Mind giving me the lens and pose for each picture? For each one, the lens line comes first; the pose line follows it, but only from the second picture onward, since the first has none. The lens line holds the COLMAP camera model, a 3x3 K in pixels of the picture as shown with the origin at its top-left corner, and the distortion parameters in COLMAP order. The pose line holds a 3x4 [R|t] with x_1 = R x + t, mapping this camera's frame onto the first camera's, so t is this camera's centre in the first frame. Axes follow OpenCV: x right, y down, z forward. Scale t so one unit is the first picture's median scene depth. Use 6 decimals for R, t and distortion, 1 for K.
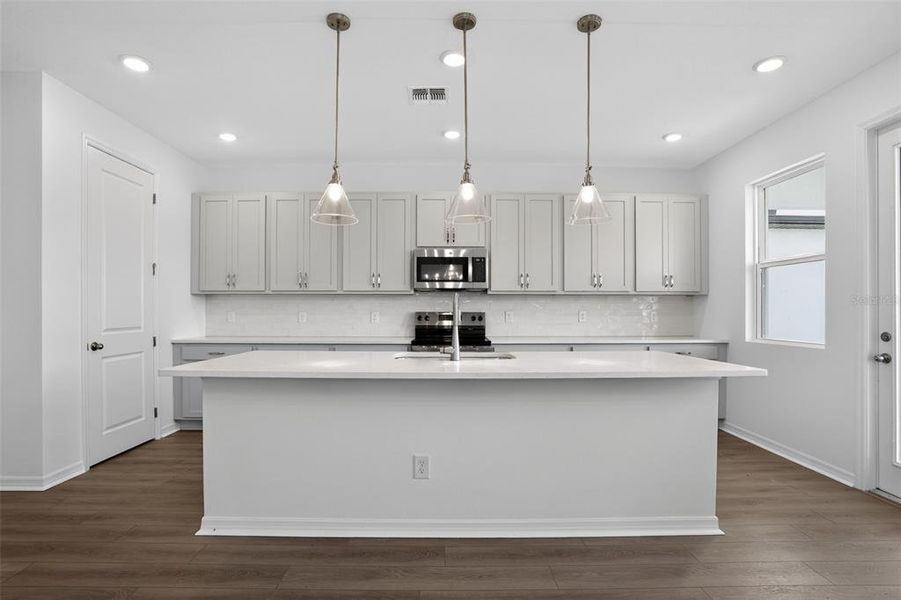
lens RADIAL K [[448.4, 0, 453.6], [0, 448.4, 303.6], [0, 0, 1]] dist [-0.015731, 0.000545]
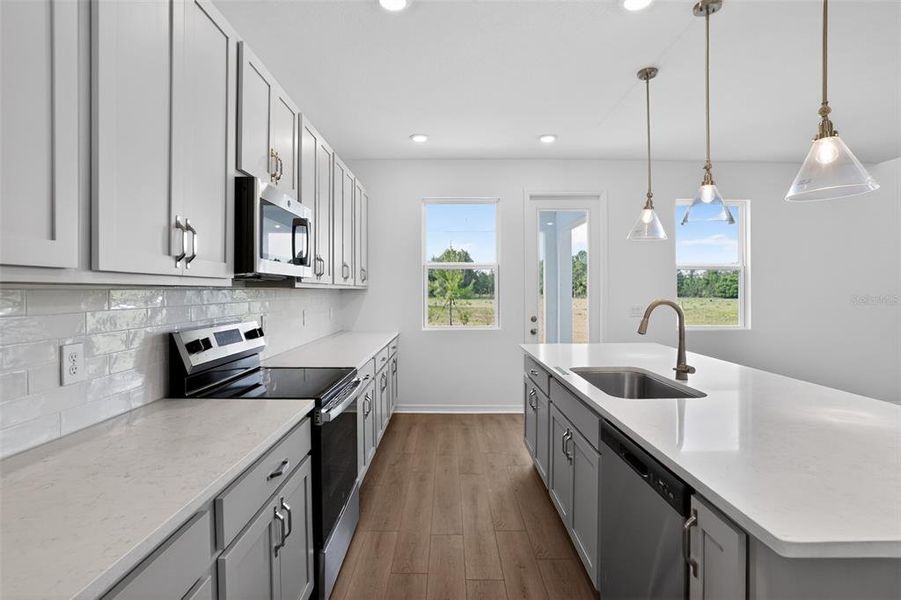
lens RADIAL K [[450.7, 0, 451.7], [0, 450.7, 291.1], [0, 0, 1]] dist [-0.063674, 0.033857]
pose [[0.004837, -0.000610, 0.999988, -0.478613], [-0.007063, 0.999975, 0.000644, -0.019174], [-0.999963, -0.007066, 0.004833, 0.817630]]
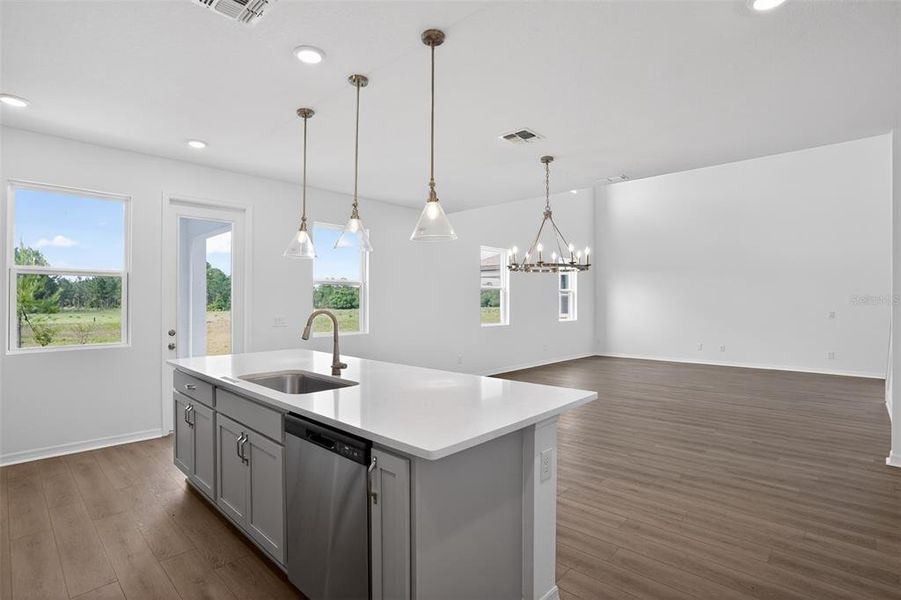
lens RADIAL K [[440.0, 0, 450.5], [0, 440.0, 300.0], [0, 0, 1]] dist [-0.022111, -0.000263]
pose [[-0.713437, 0.003827, 0.700708, -0.516056], [-0.005262, 0.999928, -0.010819, -0.018696], [-0.700699, -0.011406, -0.713366, 0.883675]]
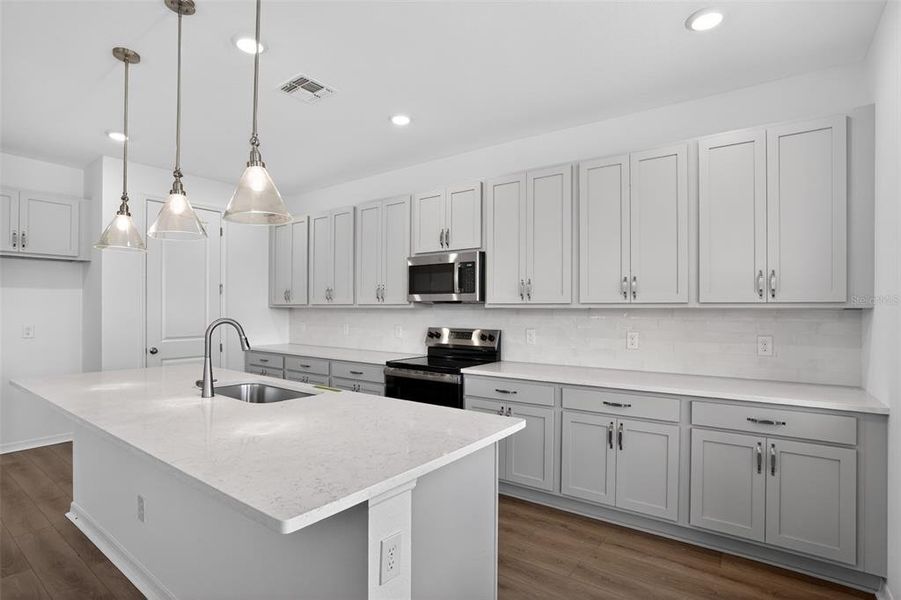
lens RADIAL K [[440.0, 0, 450.5], [0, 440.0, 300.0], [0, 0, 1]] dist [-0.022111, -0.000263]
pose [[0.797799, -0.011962, -0.602805, 0.497312], [0.001639, 0.999843, -0.017670, -0.021205], [0.602921, 0.013109, 0.797693, 0.354640]]
